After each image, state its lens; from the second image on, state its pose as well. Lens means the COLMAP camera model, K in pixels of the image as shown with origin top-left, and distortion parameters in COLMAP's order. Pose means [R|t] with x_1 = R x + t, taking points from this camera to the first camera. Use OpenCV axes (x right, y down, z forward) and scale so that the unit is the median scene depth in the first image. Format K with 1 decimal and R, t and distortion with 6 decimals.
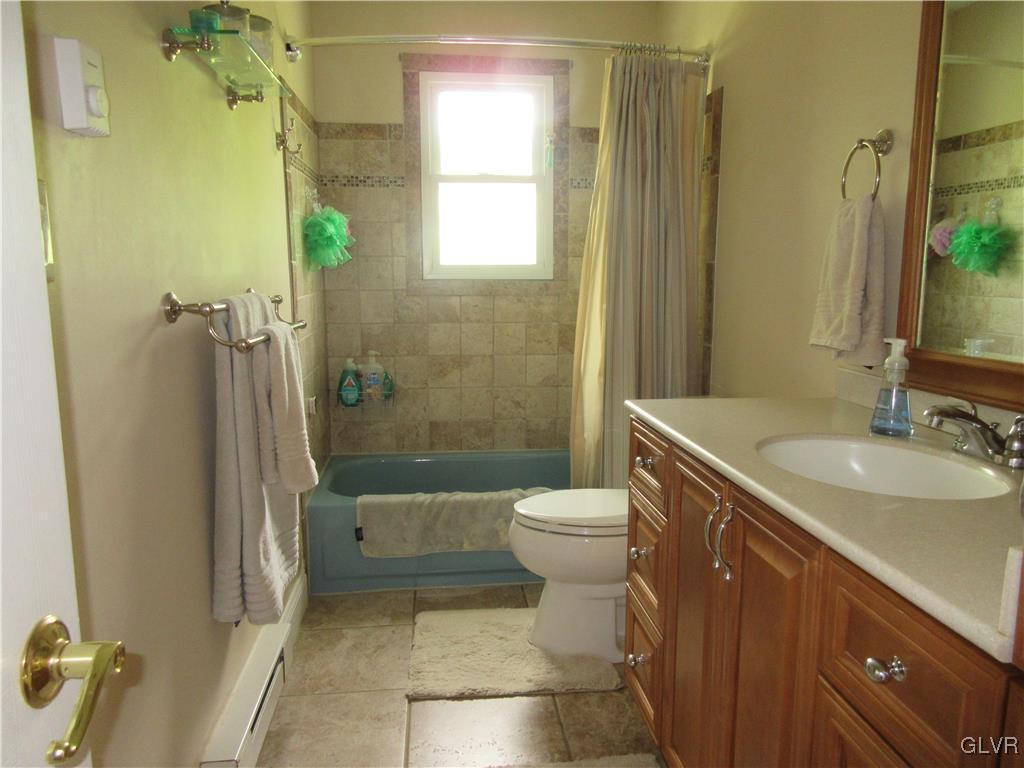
lens RADIAL K [[756.8, 0, 511.1], [0, 756.8, 386.4], [0, 0, 1]] dist [-0.003864, 0.007618]
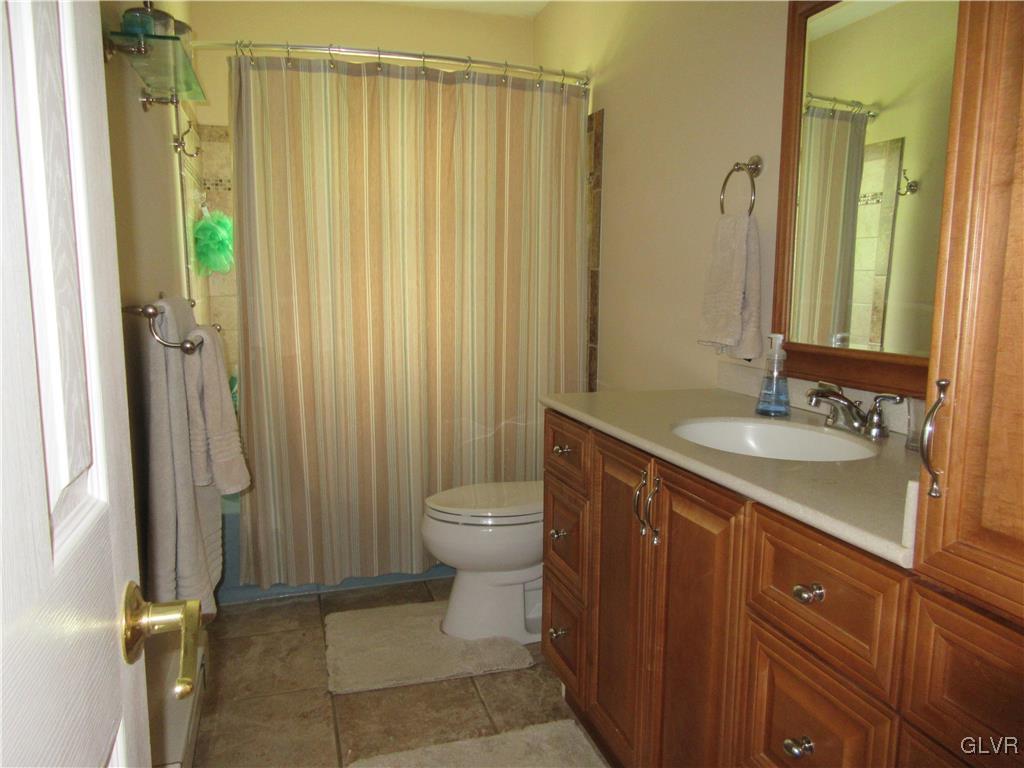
lens RADIAL K [[756.8, 0, 511.4], [0, 756.8, 386.0], [0, 0, 1]] dist [-0.003864, 0.007618]
pose [[0.981462, -0.023064, 0.190266, -0.087693], [0.025191, 0.999644, -0.008766, 0.013199], [-0.189996, 0.013396, 0.981693, -0.055029]]
